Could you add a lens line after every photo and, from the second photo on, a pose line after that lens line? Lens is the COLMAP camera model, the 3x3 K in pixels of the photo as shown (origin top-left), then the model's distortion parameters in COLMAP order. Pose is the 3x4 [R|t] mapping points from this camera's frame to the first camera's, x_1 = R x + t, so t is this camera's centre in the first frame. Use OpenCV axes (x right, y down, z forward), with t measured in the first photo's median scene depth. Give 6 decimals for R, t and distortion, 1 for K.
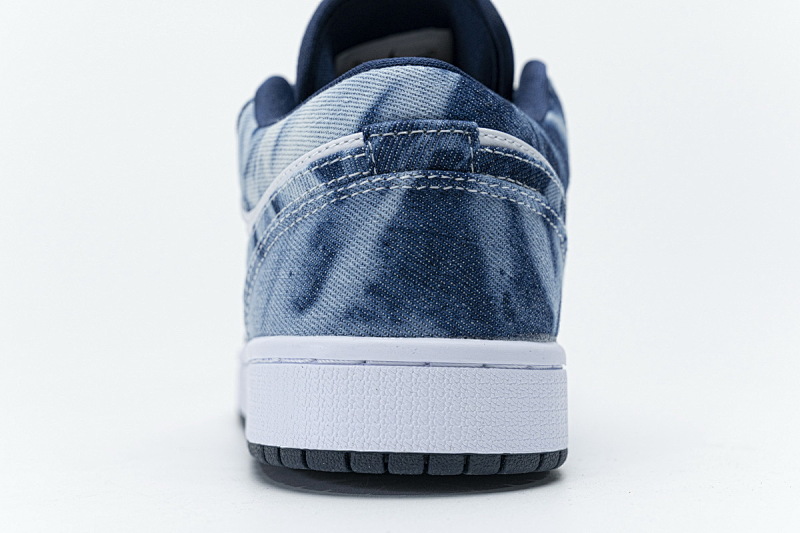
lens RADIAL K [[1584.2, 0, 401.2], [0, 1584.2, 265.8], [0, 0, 1]] dist [-0.002860, 0.127222]
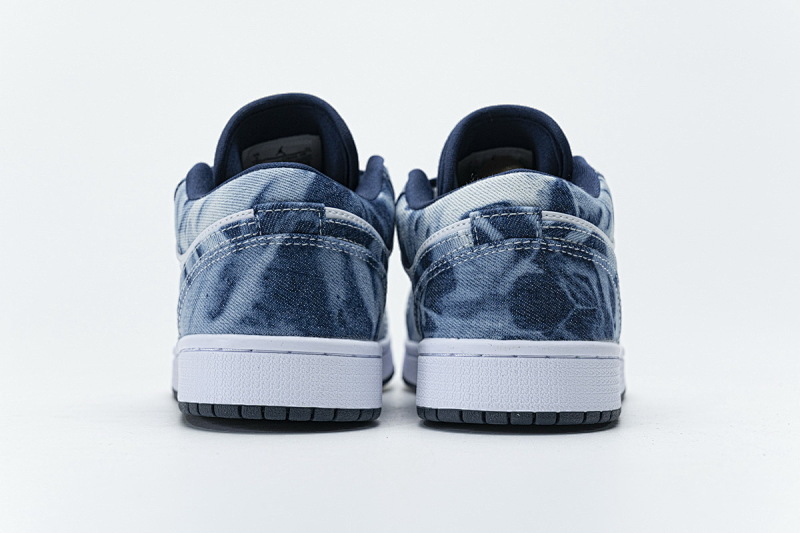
lens RADIAL K [[1584.2, 0, 401.2], [0, 1584.2, 265.8], [0, 0, 1]] dist [-0.002860, 0.127222]
pose [[0.998911, 0.017476, 0.043254, 0.057023], [-0.016822, 0.999739, -0.015441, -0.003678], [-0.043512, 0.014696, 0.998945, -0.616300]]
